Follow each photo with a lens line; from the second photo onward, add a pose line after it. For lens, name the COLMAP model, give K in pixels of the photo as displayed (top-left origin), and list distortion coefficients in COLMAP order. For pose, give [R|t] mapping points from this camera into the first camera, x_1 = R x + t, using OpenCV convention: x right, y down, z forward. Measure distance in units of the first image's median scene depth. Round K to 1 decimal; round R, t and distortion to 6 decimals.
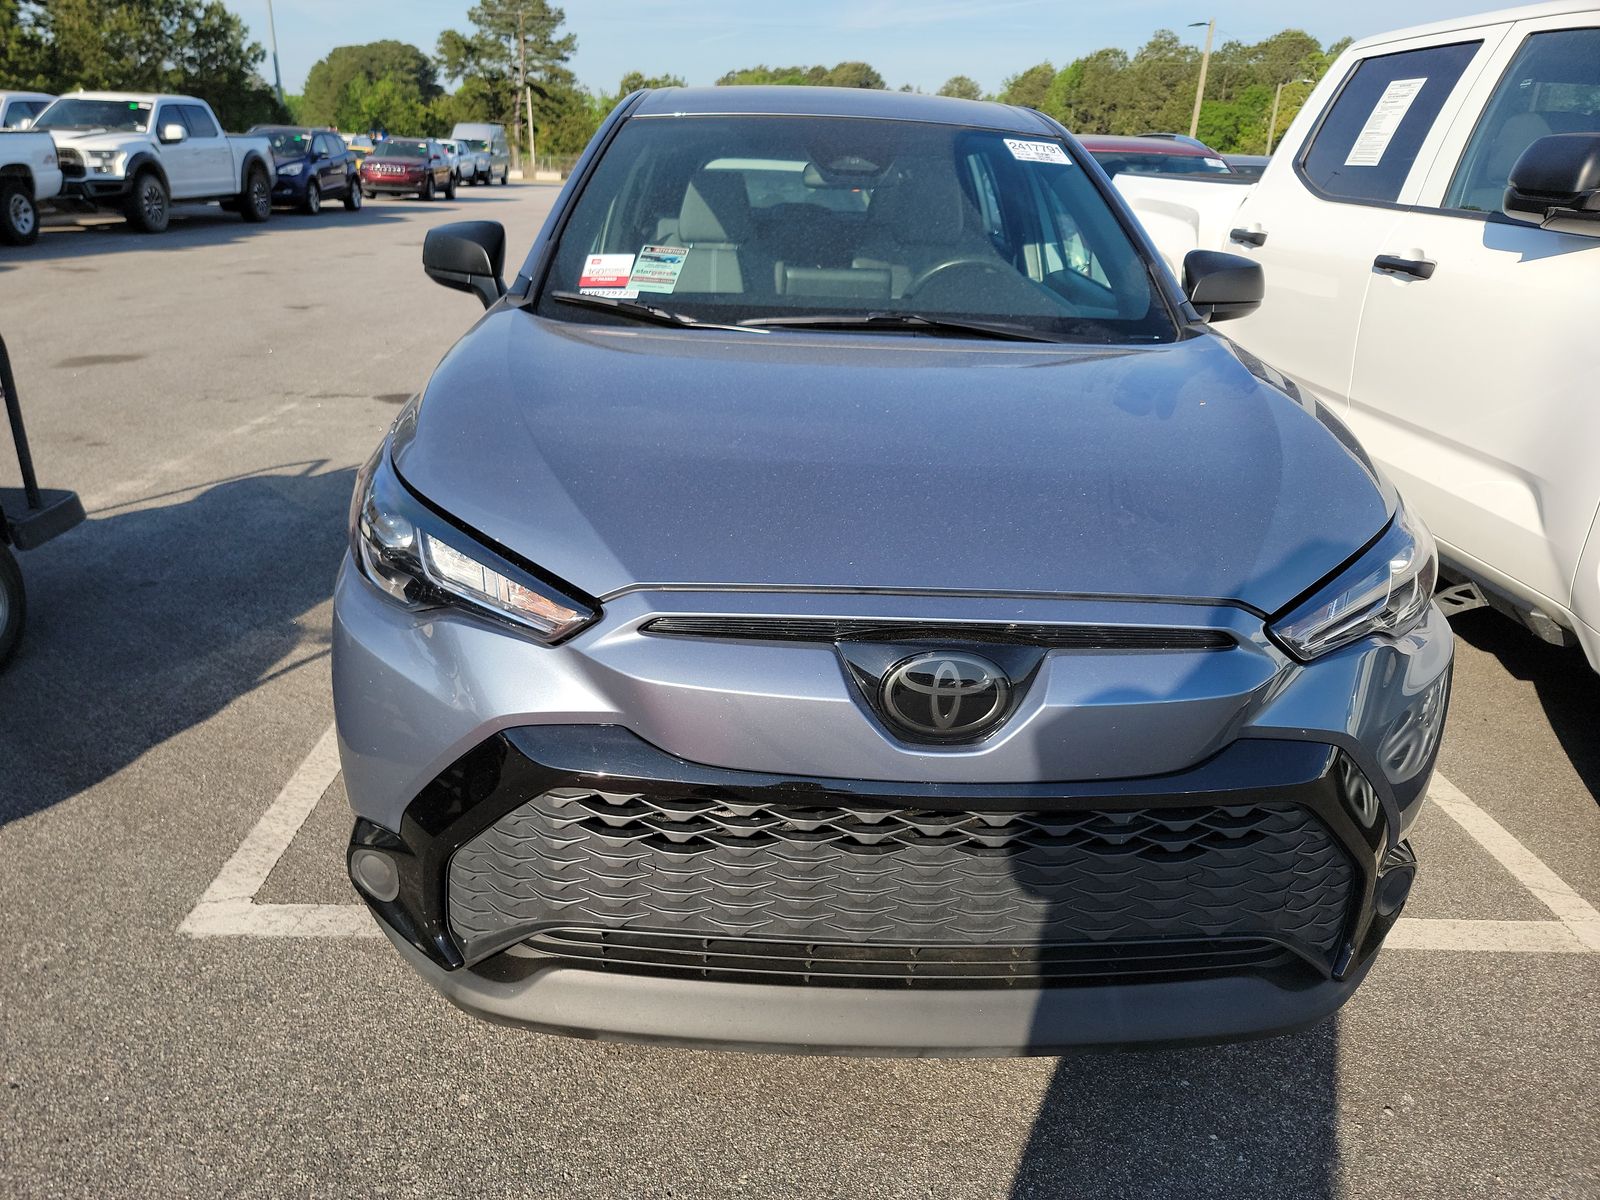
lens RADIAL K [[1121.1, 0, 784.4], [0, 1121.1, 605.1], [0, 0, 1]] dist [0.072982, -0.058839]
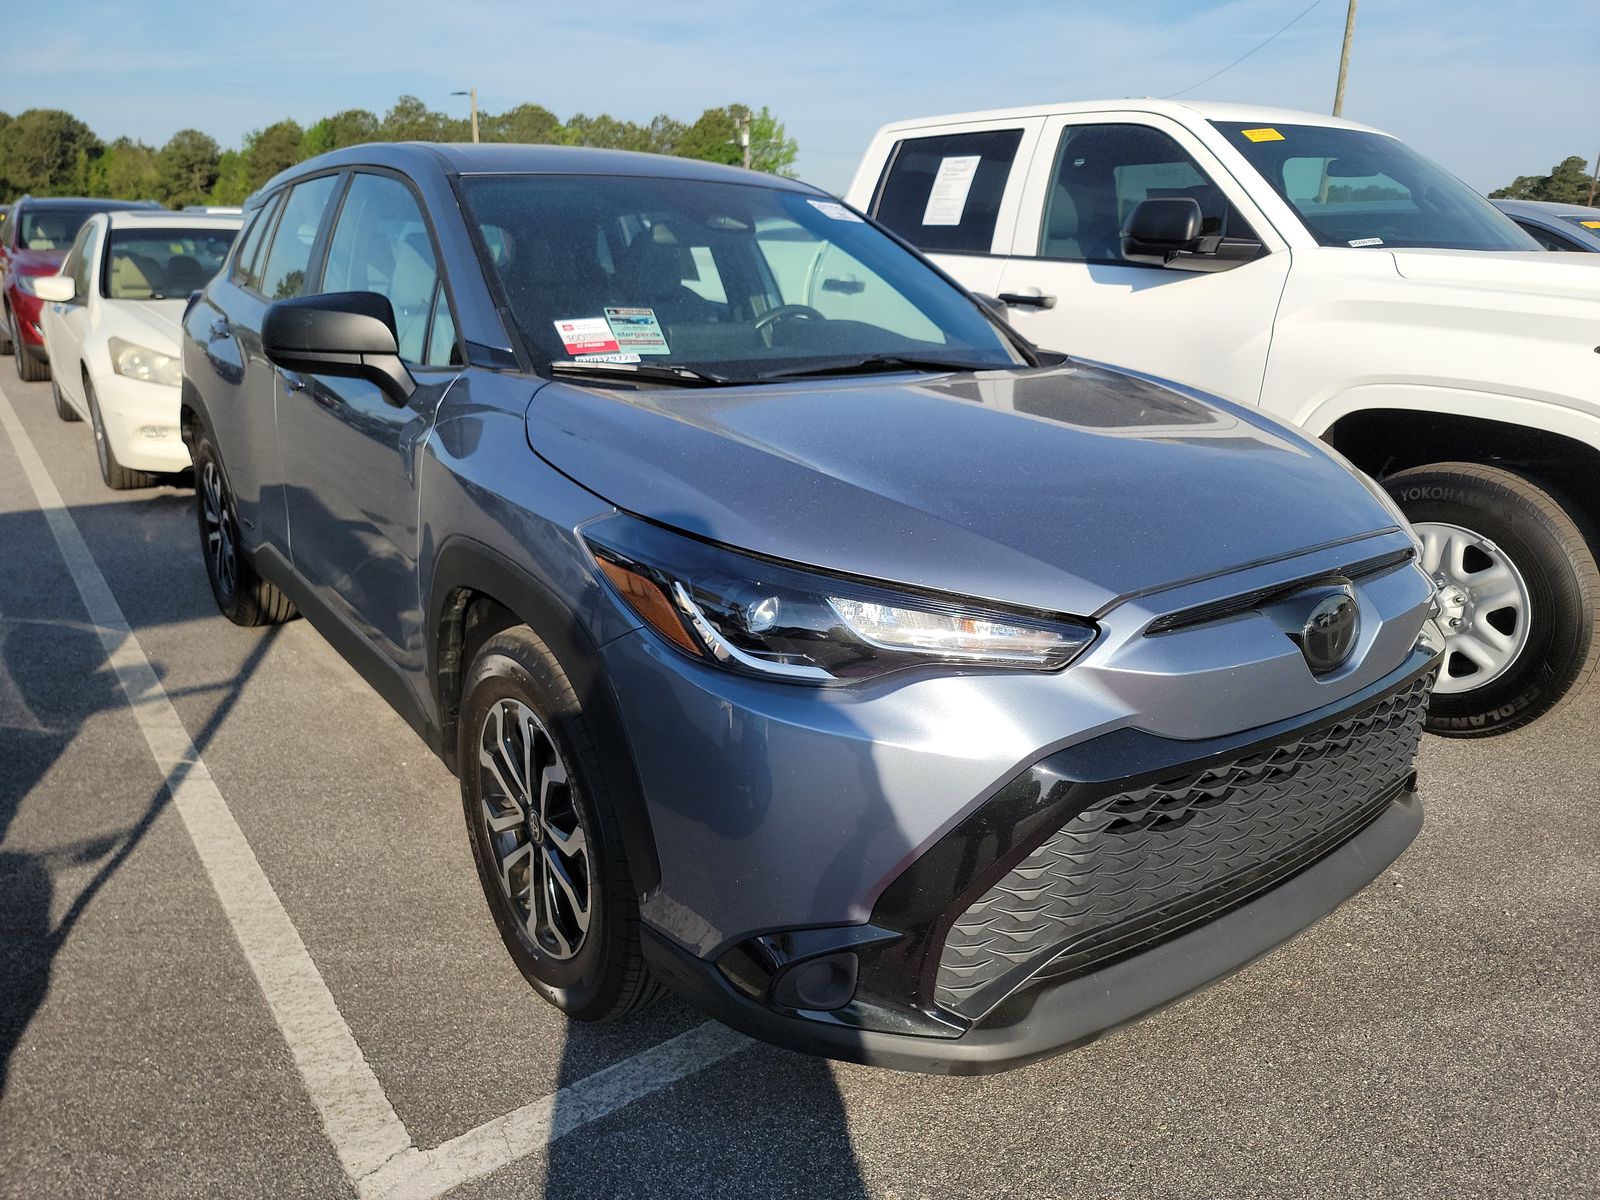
lens RADIAL K [[1121.1, 0, 813.6], [0, 1121.1, 595.4], [0, 0, 1]] dist [0.072982, -0.058839]
pose [[0.810677, -0.191831, 0.553175, -0.424956], [0.221408, 0.975085, 0.013669, -0.043786], [-0.542015, 0.111397, 0.832953, 0.108476]]
